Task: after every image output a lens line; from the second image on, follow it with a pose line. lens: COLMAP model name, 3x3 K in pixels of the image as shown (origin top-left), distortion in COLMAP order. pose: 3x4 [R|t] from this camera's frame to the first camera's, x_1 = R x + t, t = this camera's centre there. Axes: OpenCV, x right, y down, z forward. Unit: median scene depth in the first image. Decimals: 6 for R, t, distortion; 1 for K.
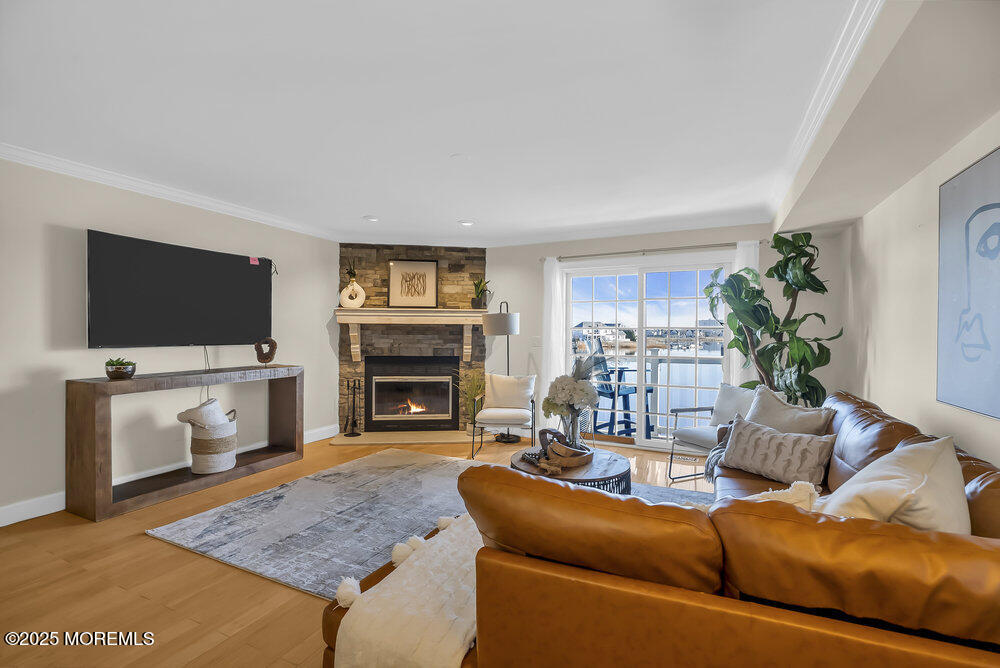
lens RADIAL K [[453.1, 0, 500.0], [0, 453.1, 334.0], [0, 0, 1]] dist [-0.004745, 0.000087]
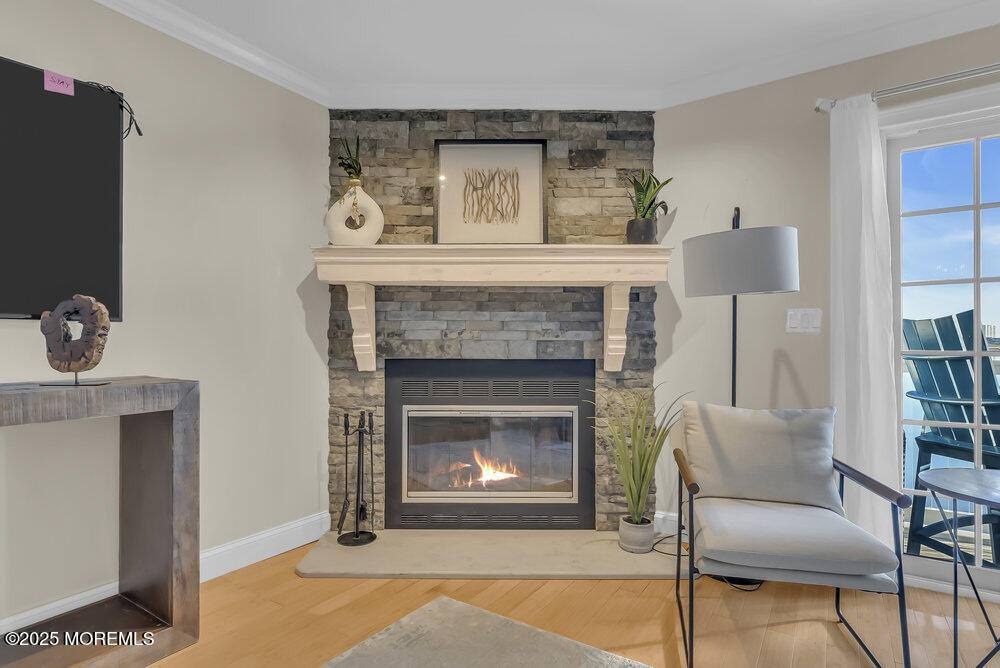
lens RADIAL K [[510.7, 0, 503.0], [0, 510.7, 338.3], [0, 0, 1]] dist [0.000251, 0.000164]
pose [[0.991692, -0.007766, -0.128404, -0.117277], [0.006184, 0.999900, -0.012716, 0.035181], [0.128490, 0.011816, 0.991640, 0.512632]]
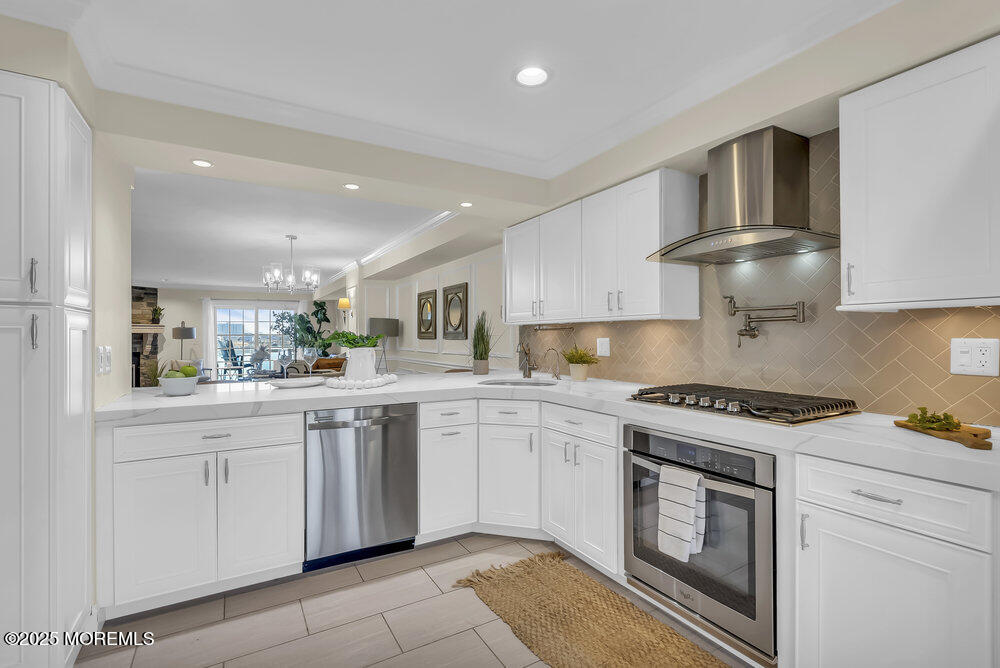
lens RADIAL K [[453.1, 0, 500.0], [0, 453.1, 334.0], [0, 0, 1]] dist [-0.004745, 0.000087]
pose [[0.551521, -0.001688, 0.834159, -0.764863], [0.010500, 0.999933, -0.004919, 0.004917], [-0.834095, 0.011472, 0.551502, -1.047440]]
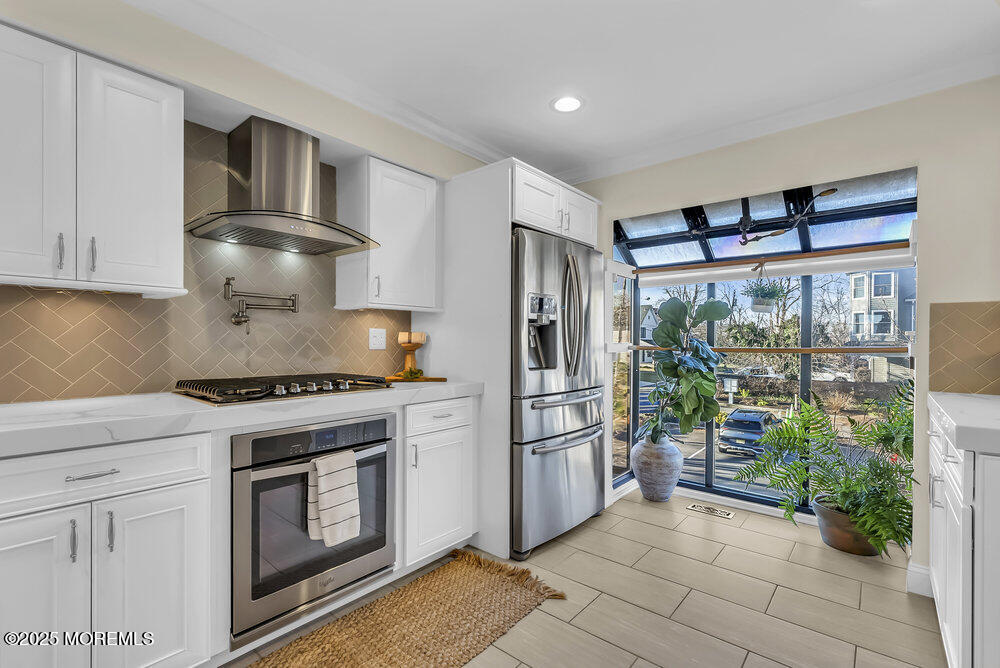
lens RADIAL K [[461.7, 0, 498.3], [0, 461.7, 339.5], [0, 0, 1]] dist [-0.001829, -0.000168]
pose [[-0.966056, -0.008054, 0.258209, -0.621069], [-0.006238, 0.999950, 0.007851, 0.016737], [-0.258259, 0.005974, -0.966057, -0.693366]]
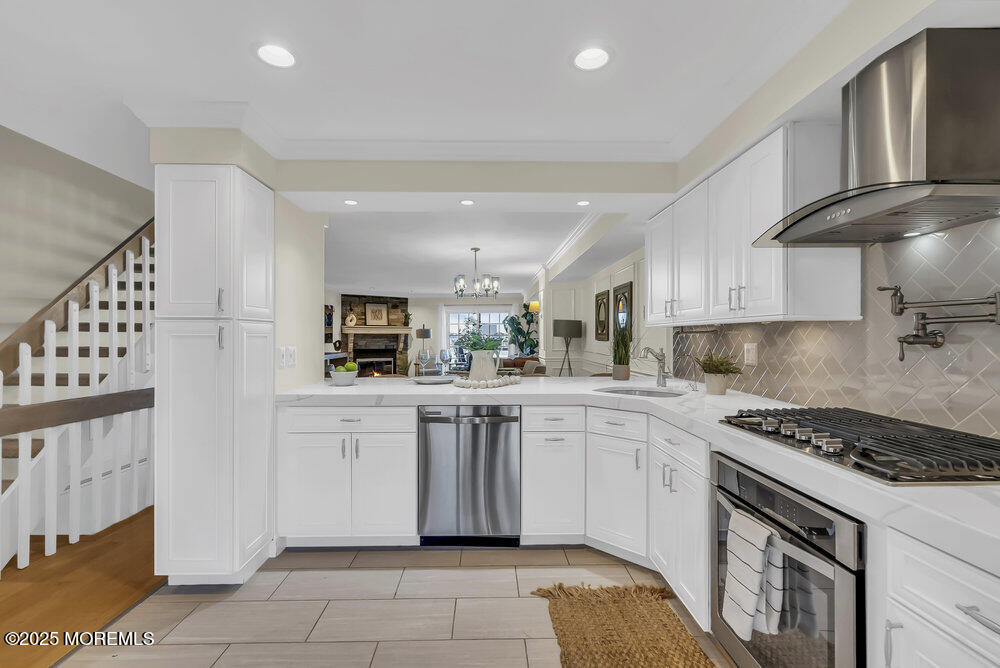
lens RADIAL K [[453.1, 0, 500.0], [0, 453.1, 334.0], [0, 0, 1]] dist [-0.004745, 0.000087]
pose [[0.885338, -0.002903, 0.464938, -0.662990], [0.007387, 0.999942, -0.007825, 0.001011], [-0.464888, 0.010362, 0.885309, -1.131199]]
